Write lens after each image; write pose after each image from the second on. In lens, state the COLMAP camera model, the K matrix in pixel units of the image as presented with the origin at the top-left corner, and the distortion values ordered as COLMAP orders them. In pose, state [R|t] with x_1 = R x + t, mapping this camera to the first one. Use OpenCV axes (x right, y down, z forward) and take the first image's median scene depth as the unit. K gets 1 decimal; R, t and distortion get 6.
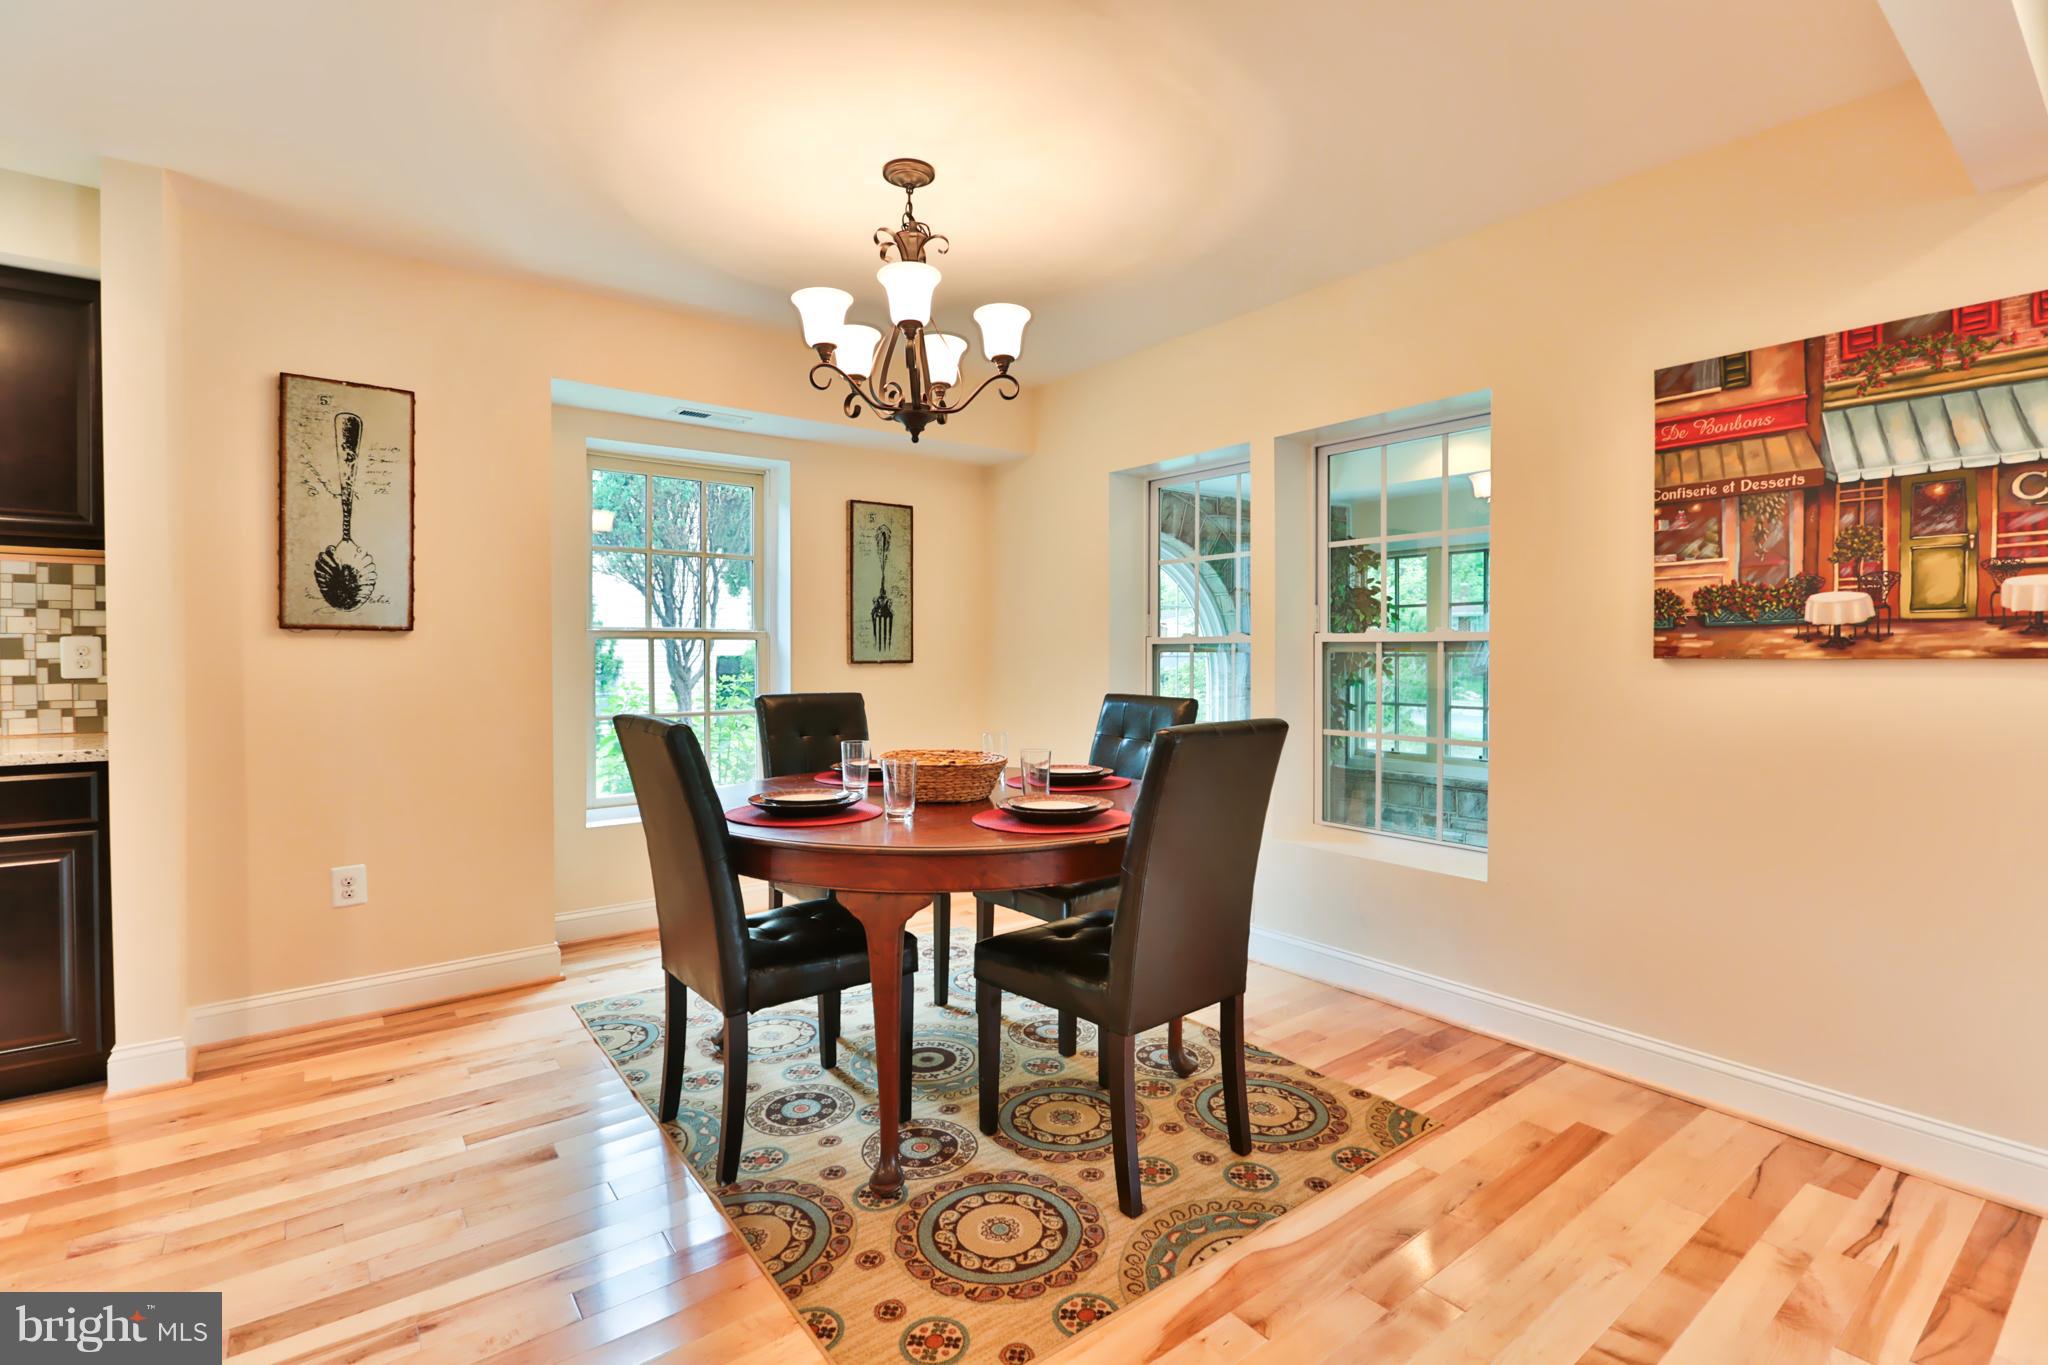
lens RADIAL K [[932.9, 0, 963.1], [0, 932.9, 664.5], [0, 0, 1]] dist [-0.011887, 0.000593]
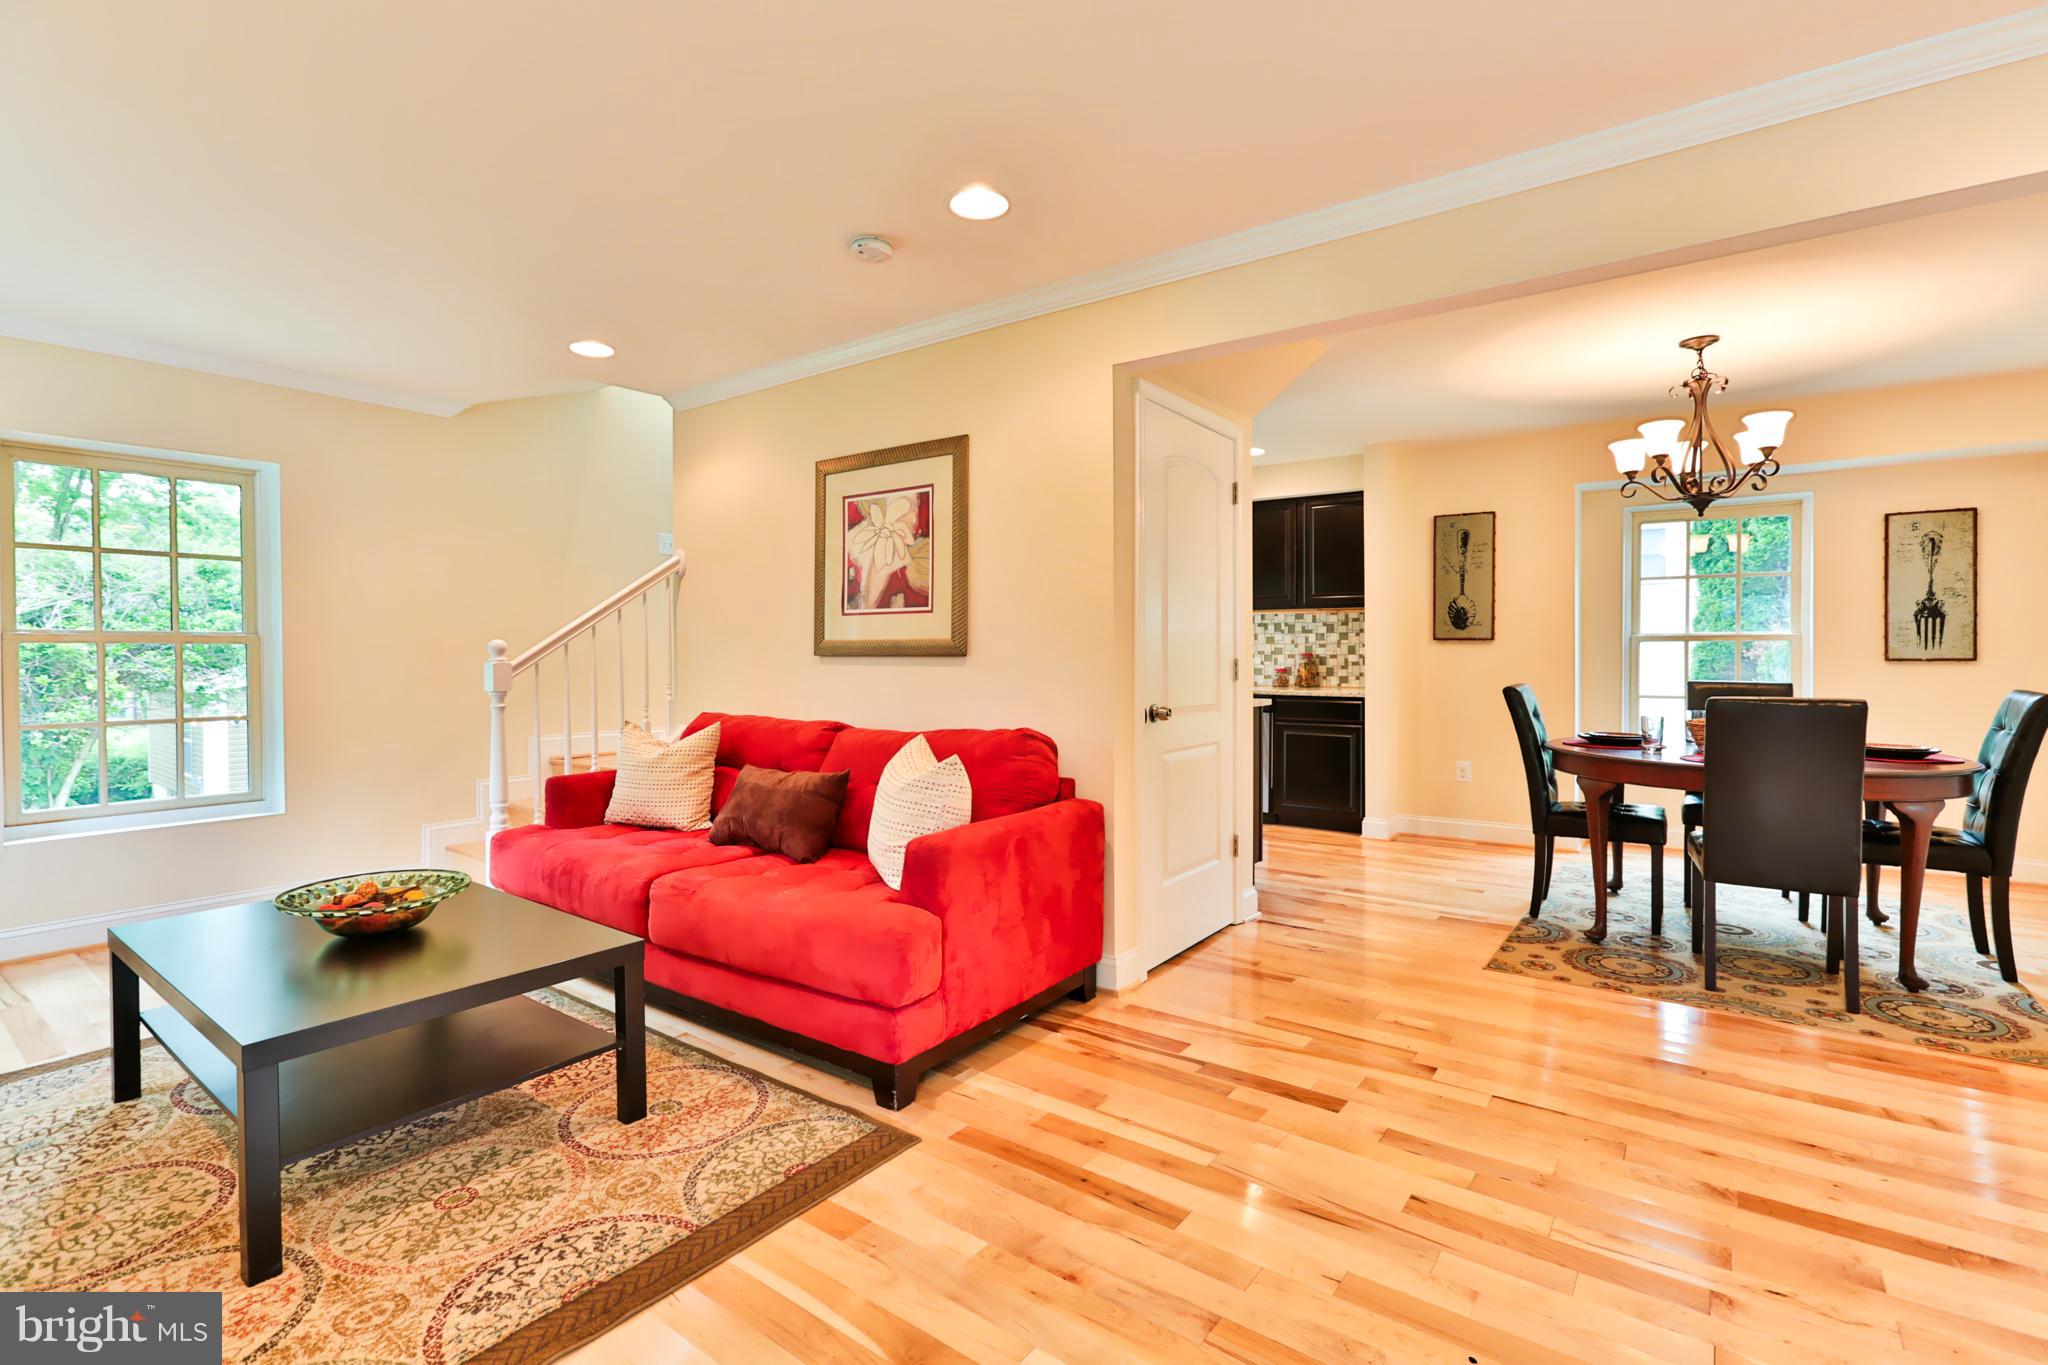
lens RADIAL K [[932.9, 0, 1078.7], [0, 932.9, 662.6], [0, 0, 1]] dist [-0.011887, 0.000593]
pose [[0.336078, 0.010947, -0.941771, 1.077236], [-0.010403, 0.999915, 0.007910, 0.003937], [0.941777, 0.007139, 0.336163, -0.497653]]
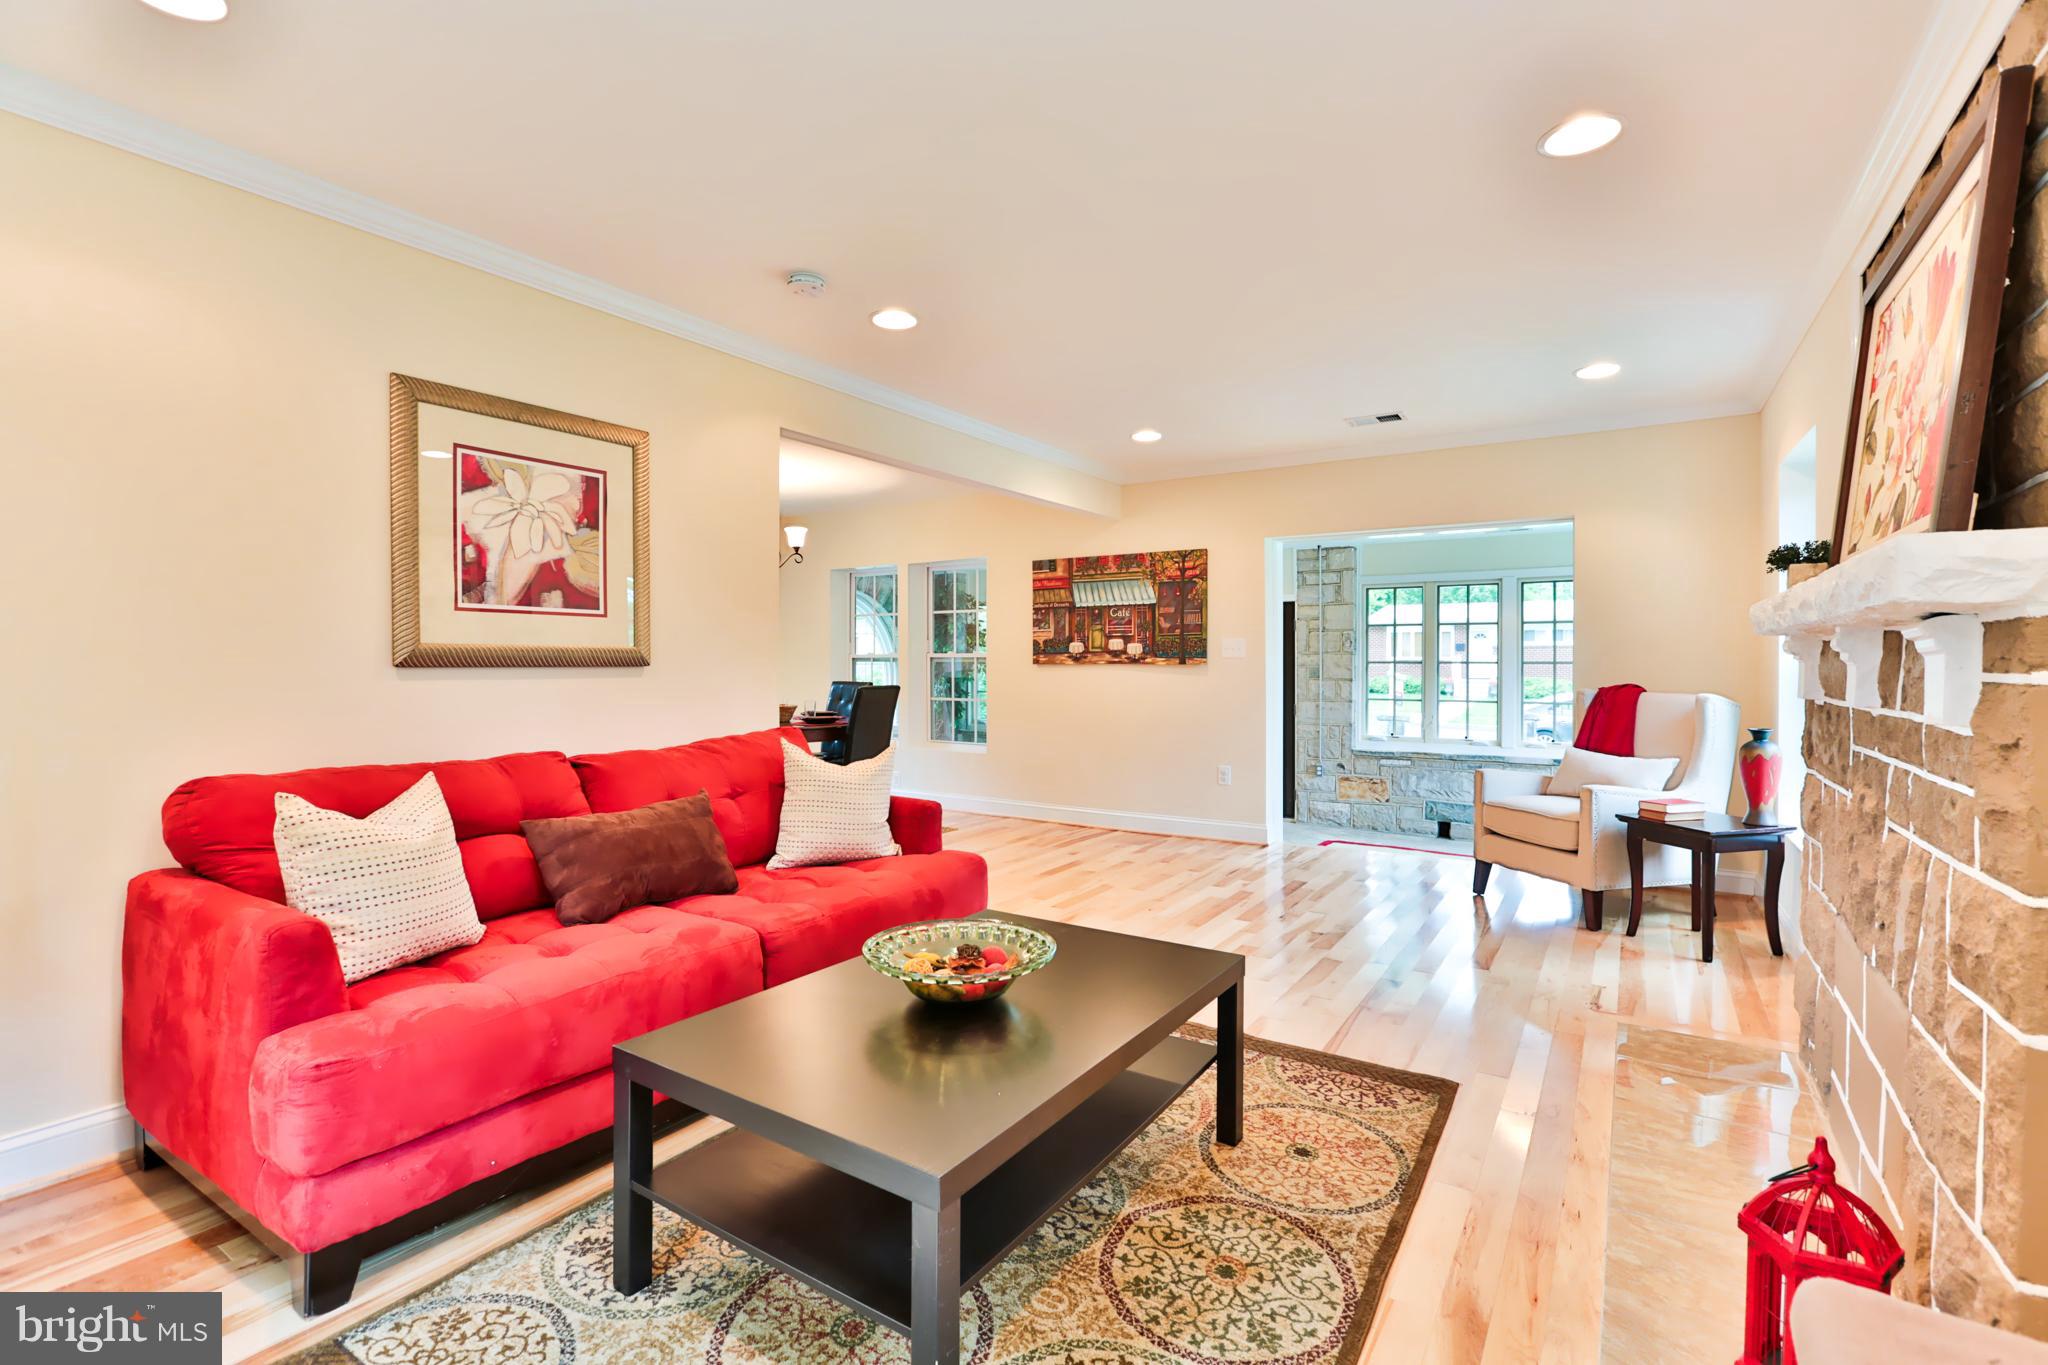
lens RADIAL K [[932.9, 0, 1007.9], [0, 932.9, 685.0], [0, 0, 1]] dist [-0.011887, 0.000593]
pose [[0.930605, -0.009089, 0.365911, -0.367342], [0.004426, 0.999898, 0.013580, 0.018607], [-0.365997, -0.011018, 0.930551, -1.653800]]
